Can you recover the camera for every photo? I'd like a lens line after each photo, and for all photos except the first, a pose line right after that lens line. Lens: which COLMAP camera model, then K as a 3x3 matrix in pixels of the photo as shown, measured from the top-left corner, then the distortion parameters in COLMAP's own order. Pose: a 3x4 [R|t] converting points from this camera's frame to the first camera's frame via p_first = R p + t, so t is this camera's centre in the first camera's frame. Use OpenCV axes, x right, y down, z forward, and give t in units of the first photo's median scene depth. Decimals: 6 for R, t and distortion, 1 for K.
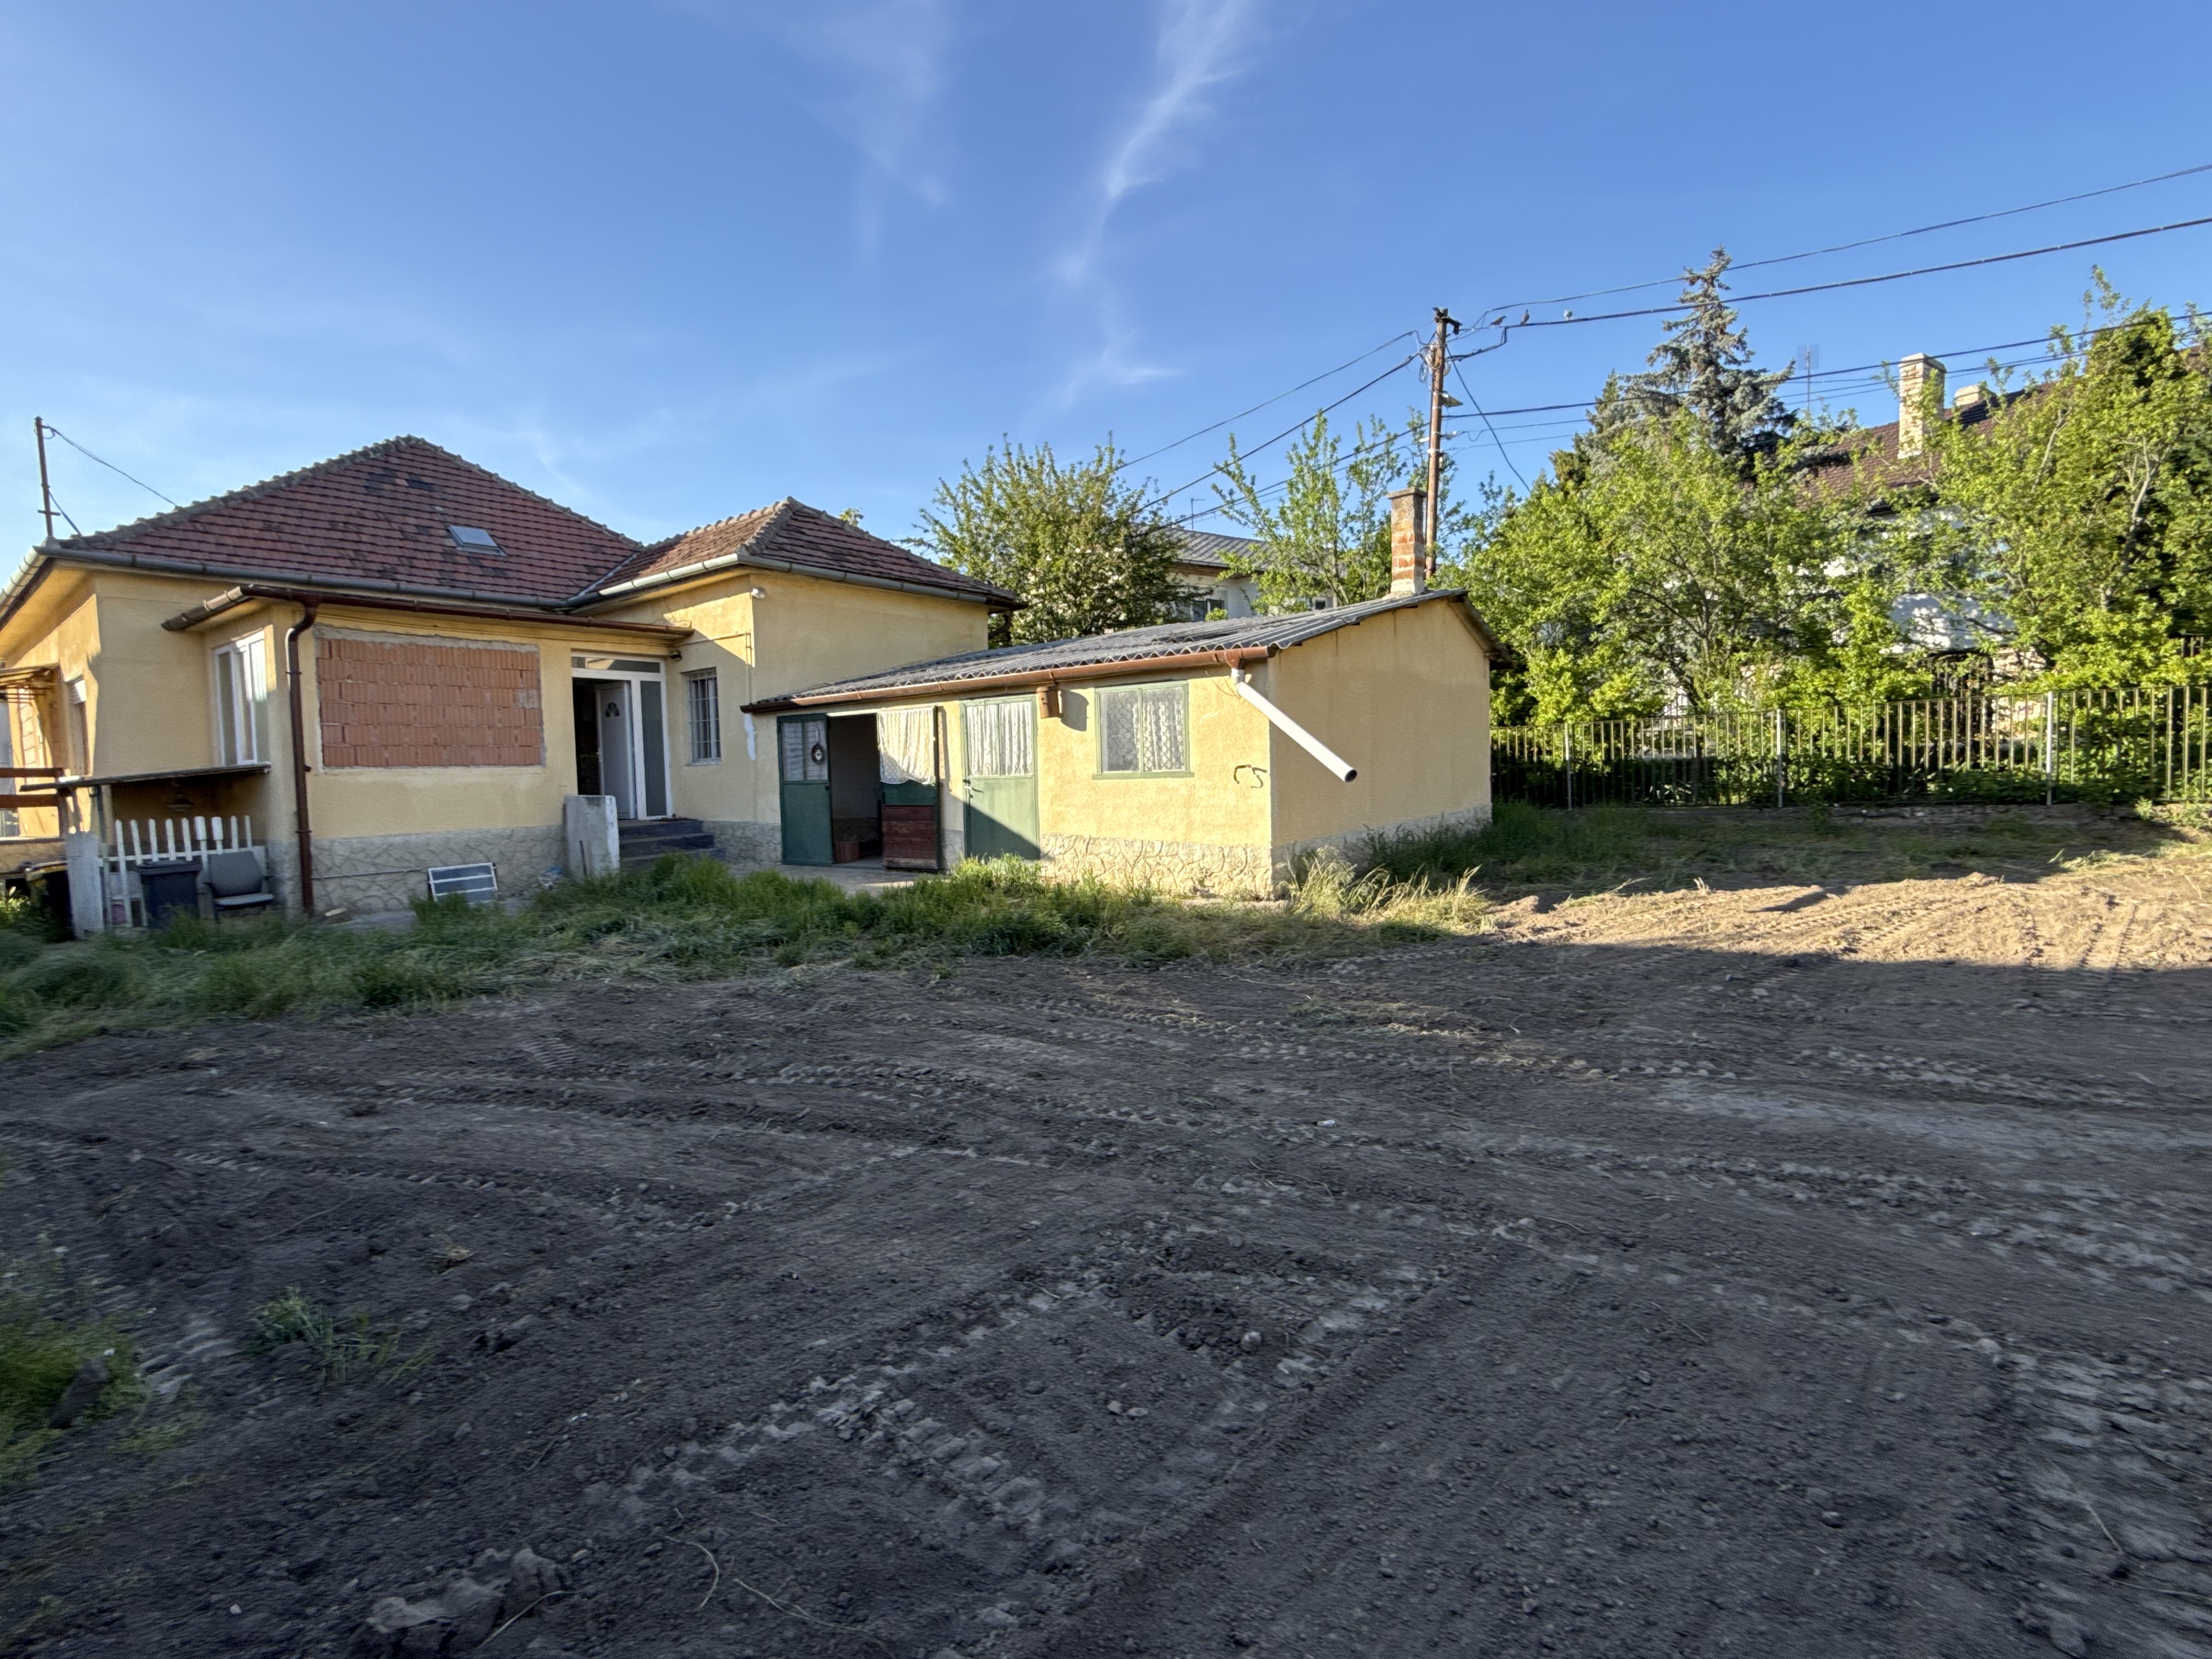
lens RADIAL K [[1057.1, 0, 1104.4], [0, 1057.1, 824.1], [0, 0, 1]] dist [-0.000985, -0.000045]
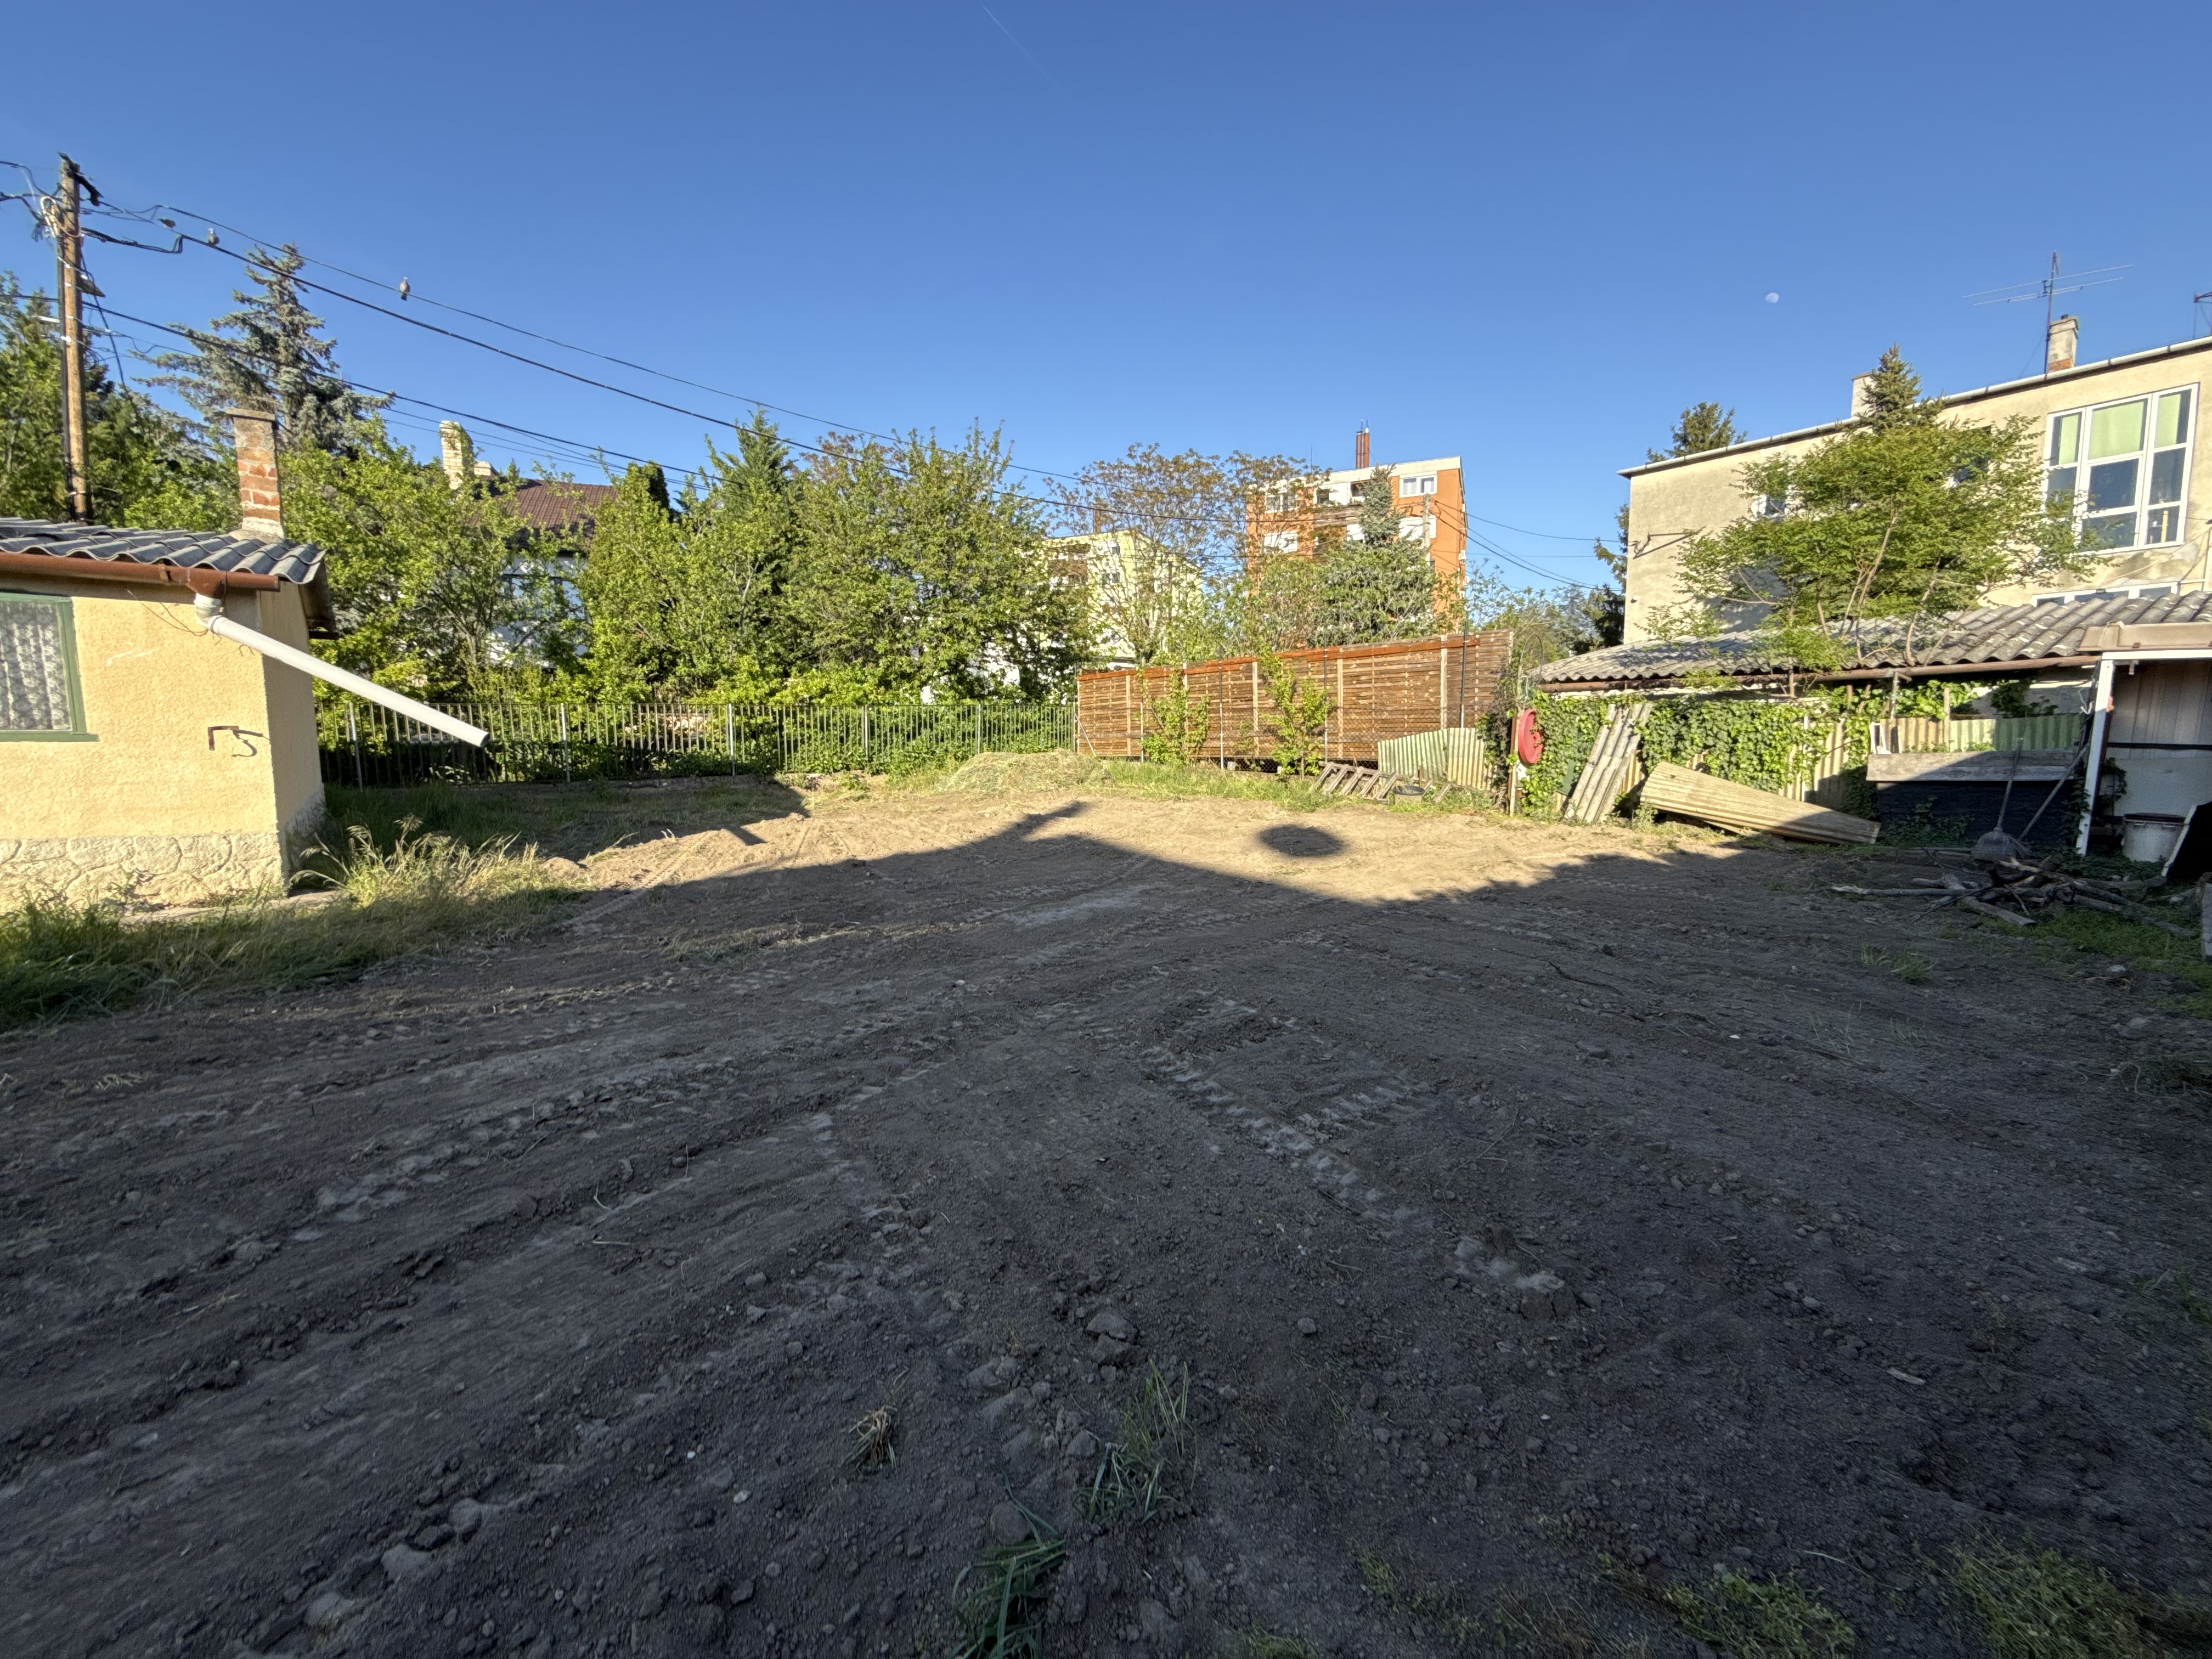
lens RADIAL K [[879.1, 0, 1097.2], [0, 879.1, 826.3], [0, 0, 1]] dist [-0.001045, 0.000039]
pose [[0.191837, -0.066340, 0.979182, -0.626972], [0.051470, 0.997020, 0.057465, 0.020400], [-0.980076, 0.039375, 0.194680, 0.446121]]
